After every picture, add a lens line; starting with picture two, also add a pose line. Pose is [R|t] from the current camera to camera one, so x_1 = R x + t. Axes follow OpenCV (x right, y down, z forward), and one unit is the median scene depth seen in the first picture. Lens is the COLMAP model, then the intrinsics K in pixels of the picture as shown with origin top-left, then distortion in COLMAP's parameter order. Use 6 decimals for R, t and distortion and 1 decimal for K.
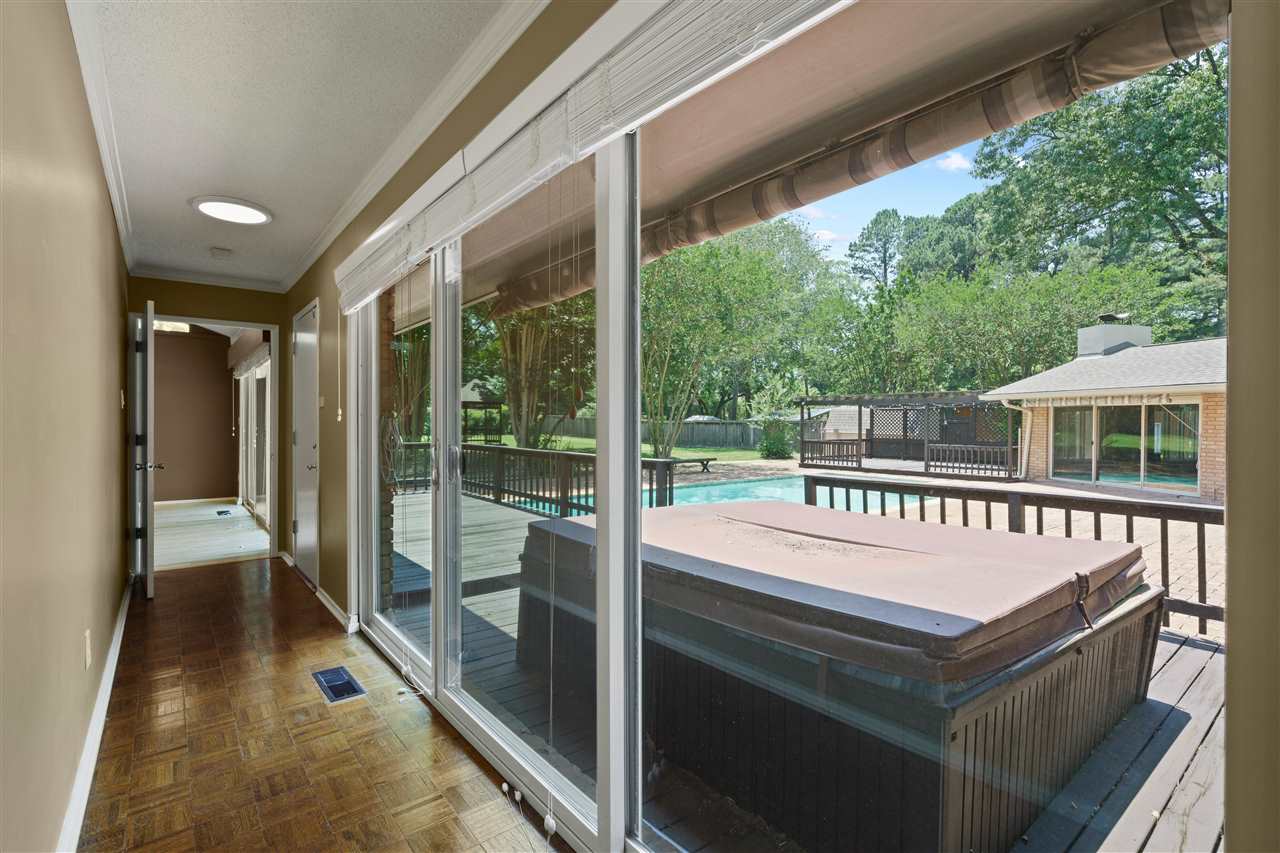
lens RADIAL K [[589.2, 0, 640.0], [0, 589.2, 423.4], [0, 0, 1]] dist [0.001709, 0.000219]
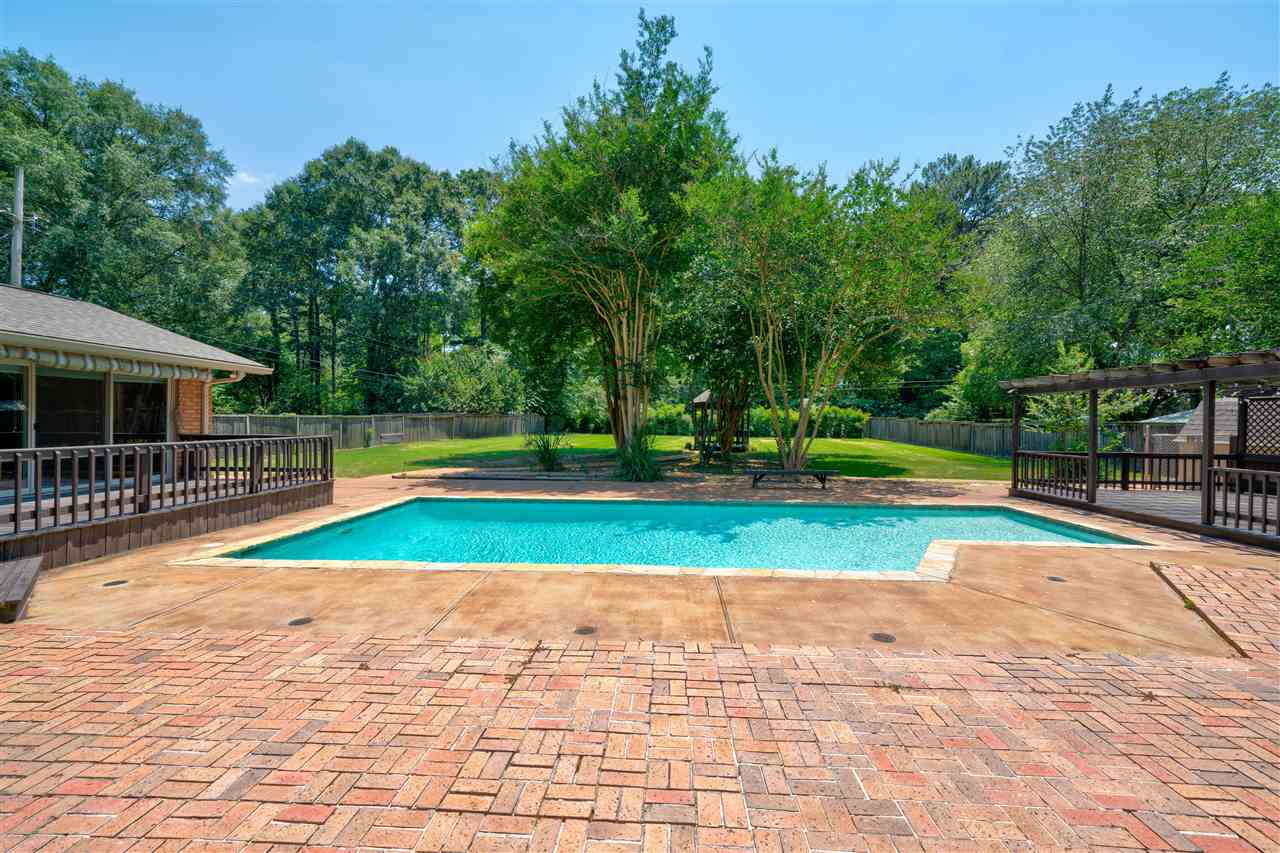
lens RADIAL K [[589.2, 0, 639.7], [0, 589.2, 425.8], [0, 0, 1]] dist [0.001709, 0.000219]
pose [[0.748550, 0.006317, -0.663048, 0.384257], [-0.009273, 0.999957, -0.000942, 0.006831], [0.663014, 0.006854, 0.748576, 0.292834]]
